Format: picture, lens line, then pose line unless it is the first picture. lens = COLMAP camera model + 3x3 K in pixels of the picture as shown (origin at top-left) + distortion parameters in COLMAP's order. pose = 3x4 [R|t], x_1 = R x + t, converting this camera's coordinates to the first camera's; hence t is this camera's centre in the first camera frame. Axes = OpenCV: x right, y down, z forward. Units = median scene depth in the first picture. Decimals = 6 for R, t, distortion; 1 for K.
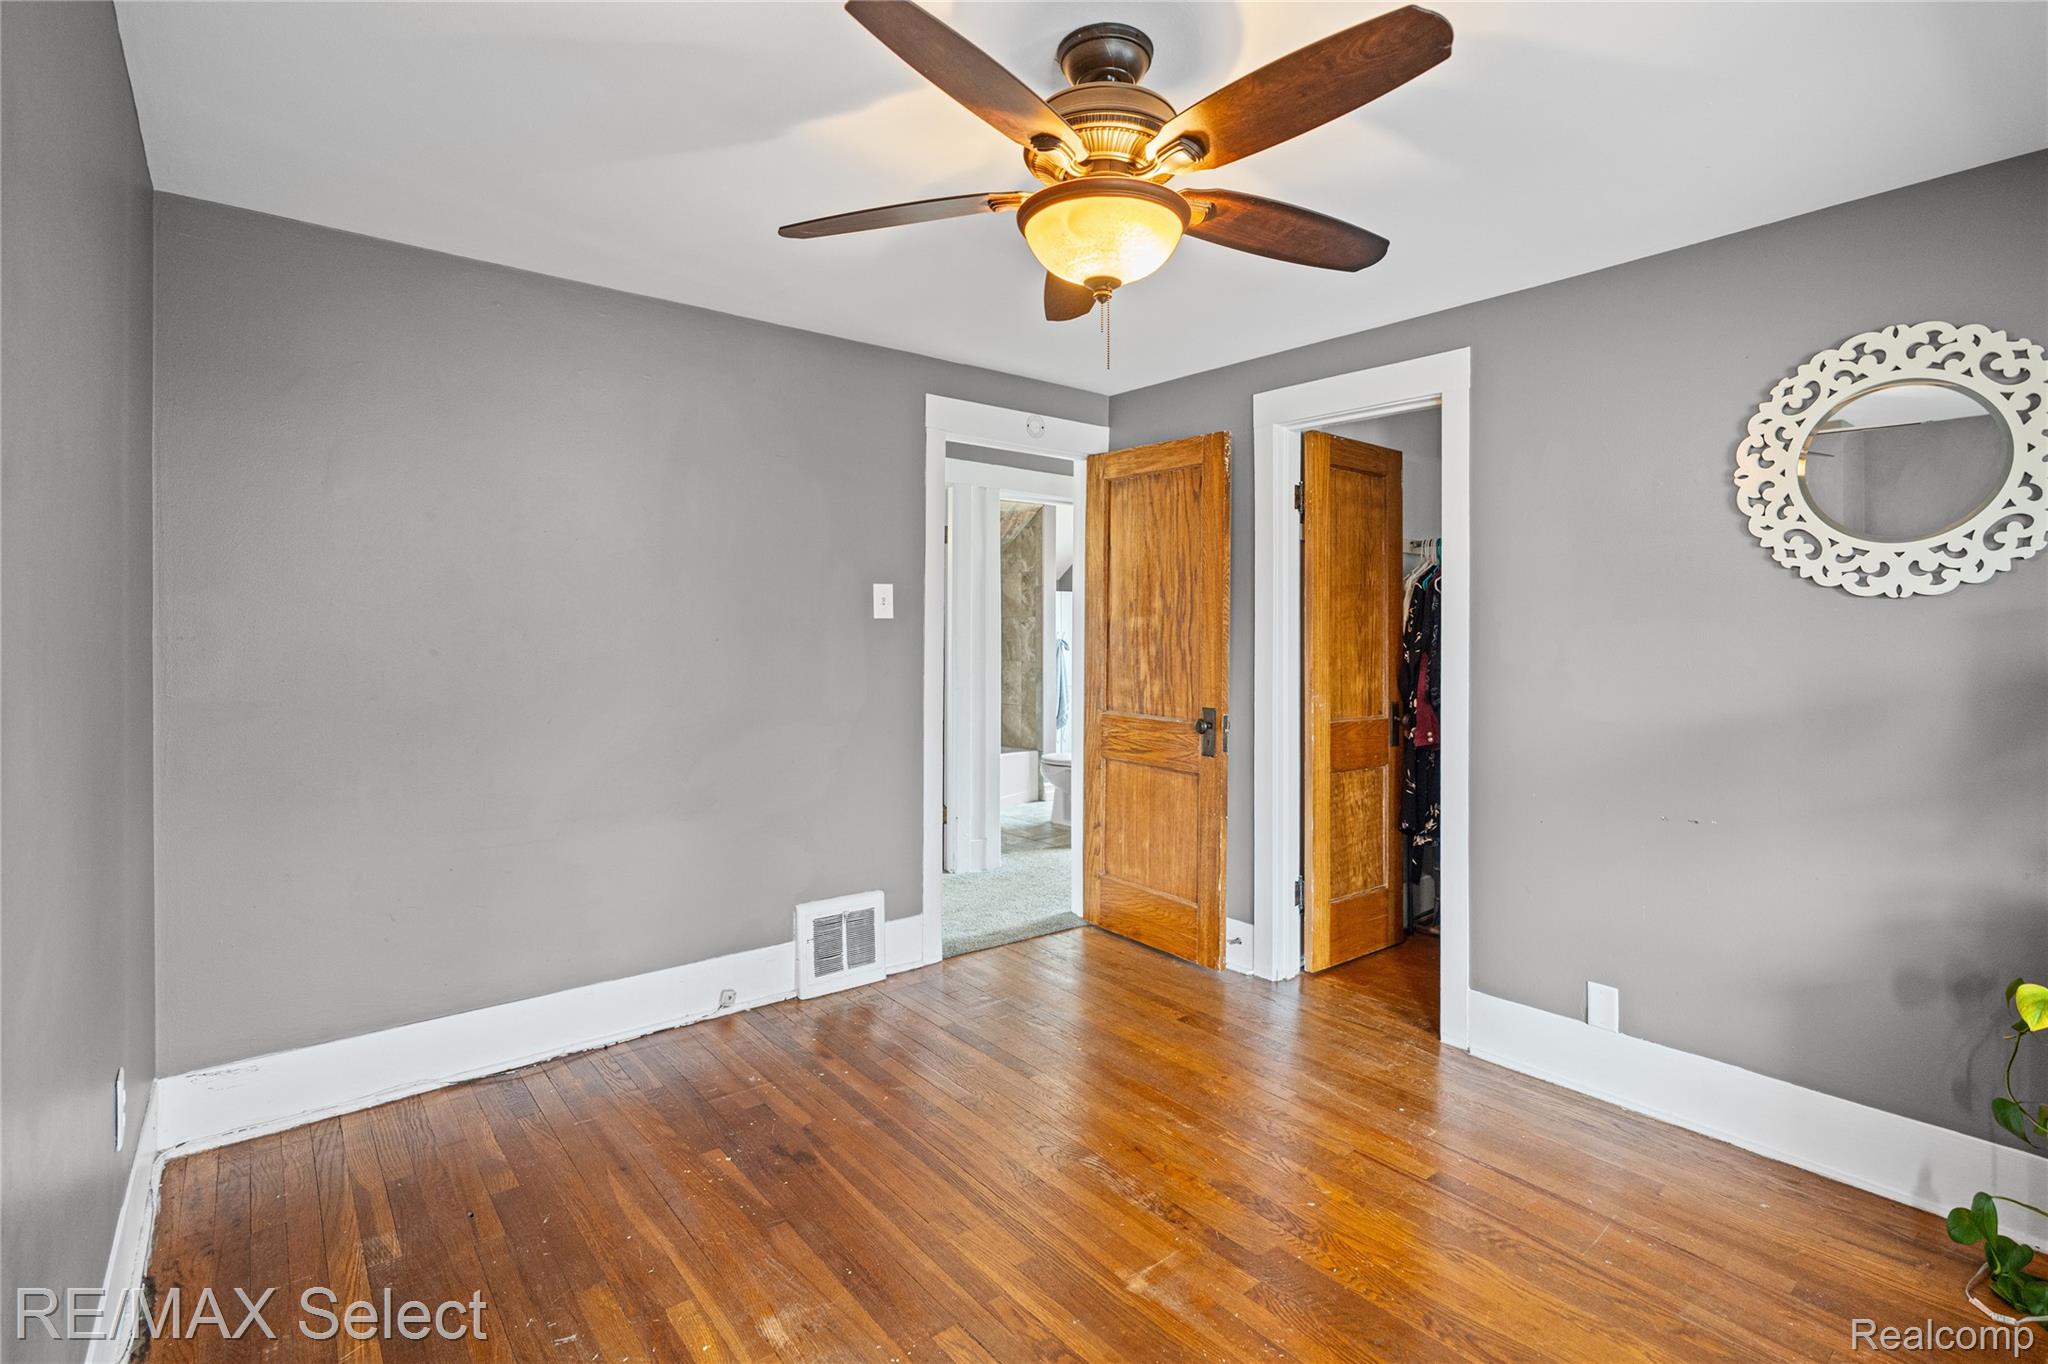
lens RADIAL K [[963.4, 0, 1022.2], [0, 963.4, 670.2], [0, 0, 1]] dist [0.001318, 0.000082]
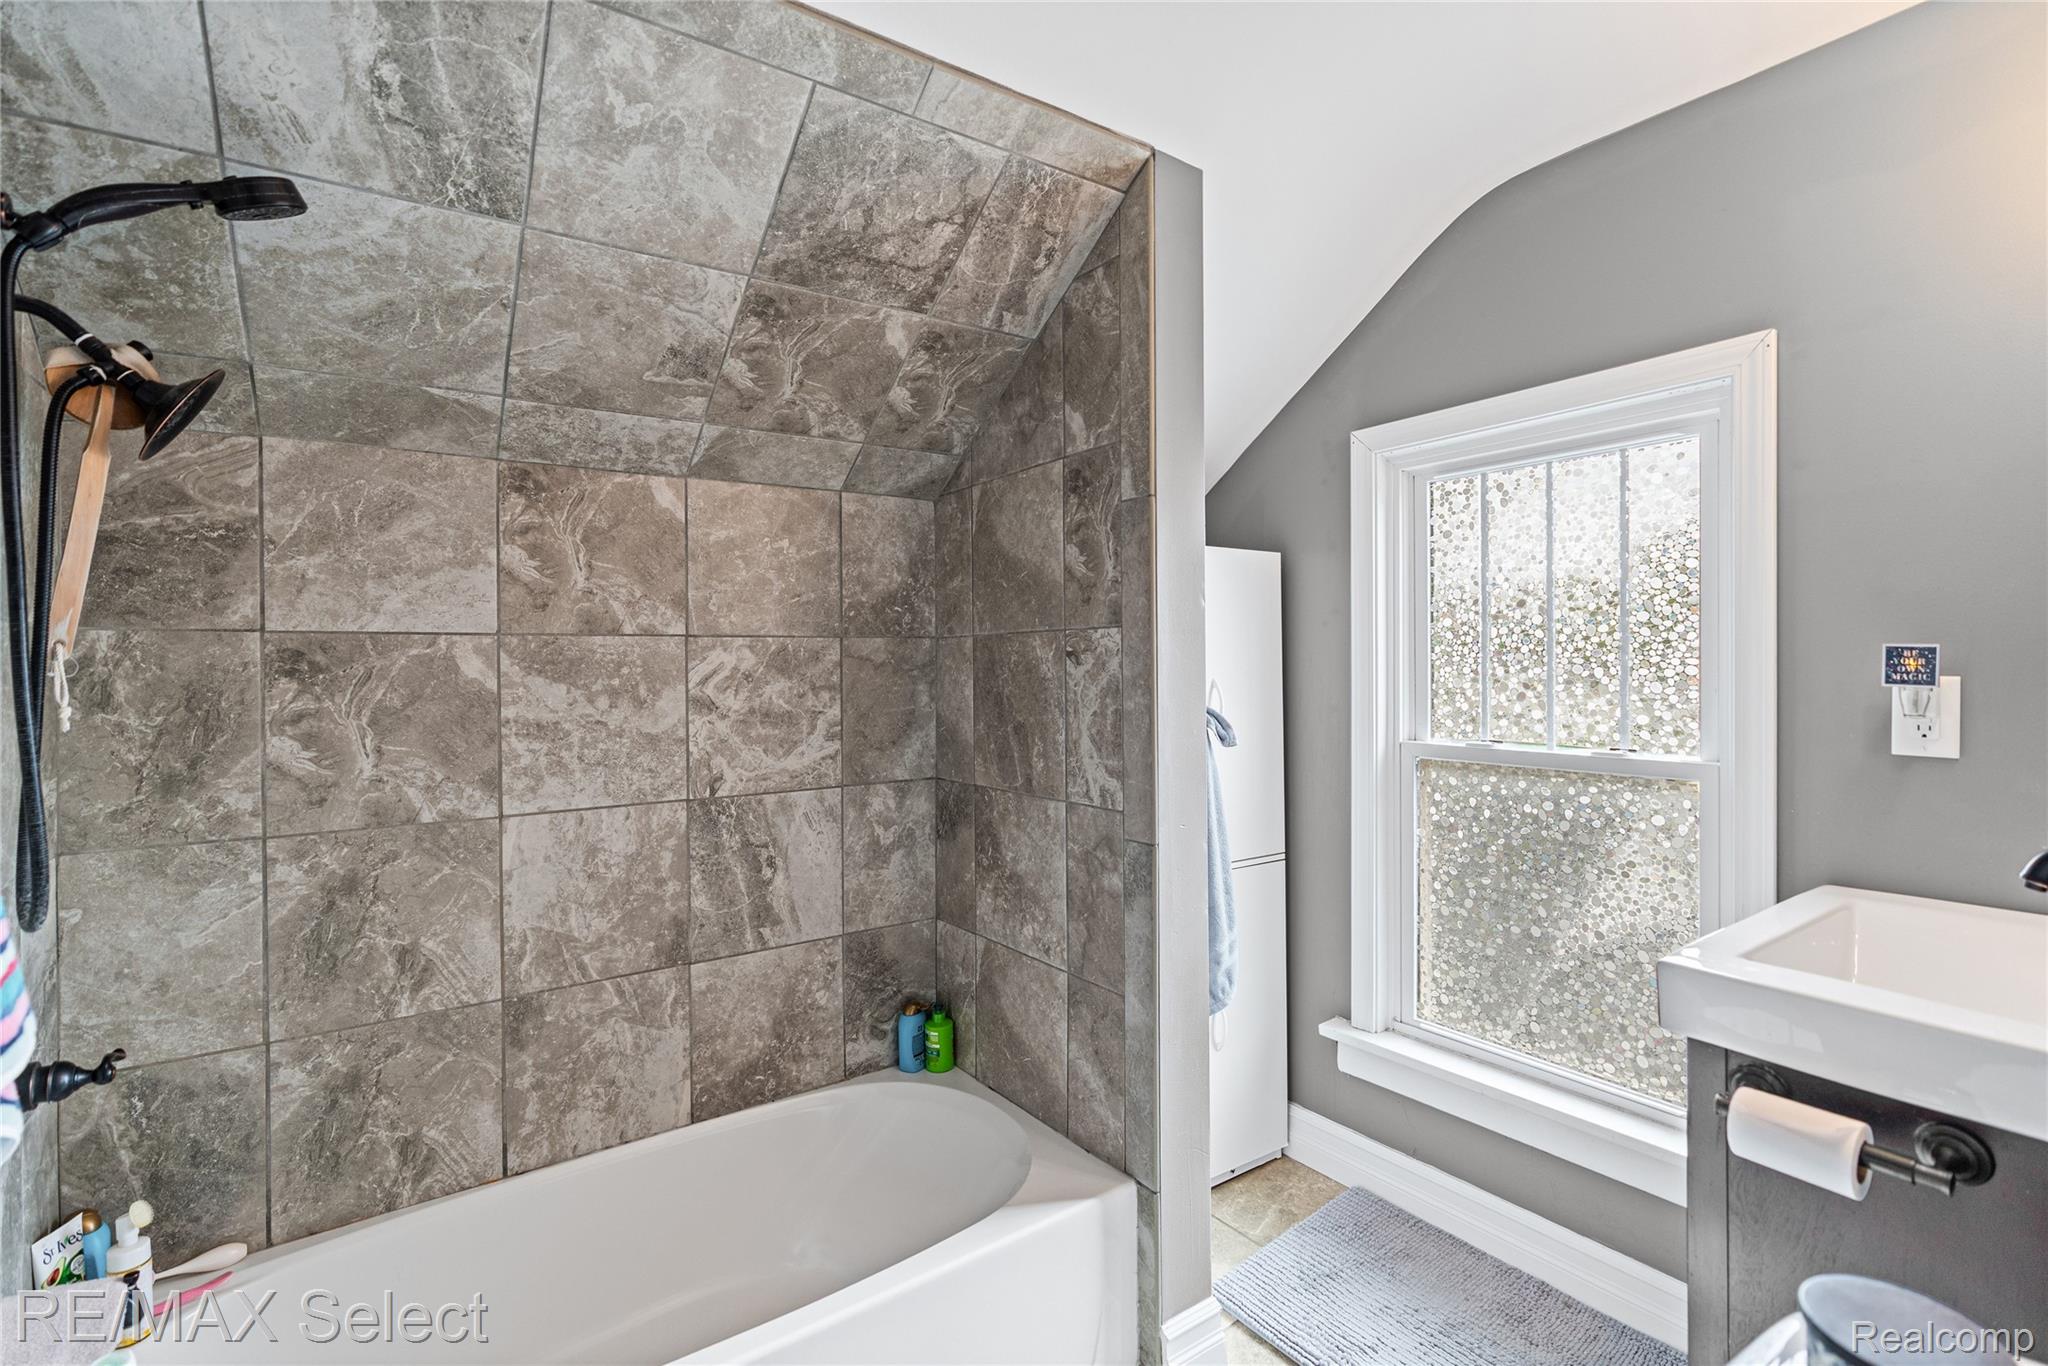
lens RADIAL K [[963.4, 0, 1025.2], [0, 963.4, 677.4], [0, 0, 1]] dist [0.001318, 0.000082]
pose [[0.998263, -0.007506, -0.058444, 0.003581], [0.005646, 0.999474, -0.031921, -0.035145], [0.058652, 0.031536, 0.997780, 0.753825]]
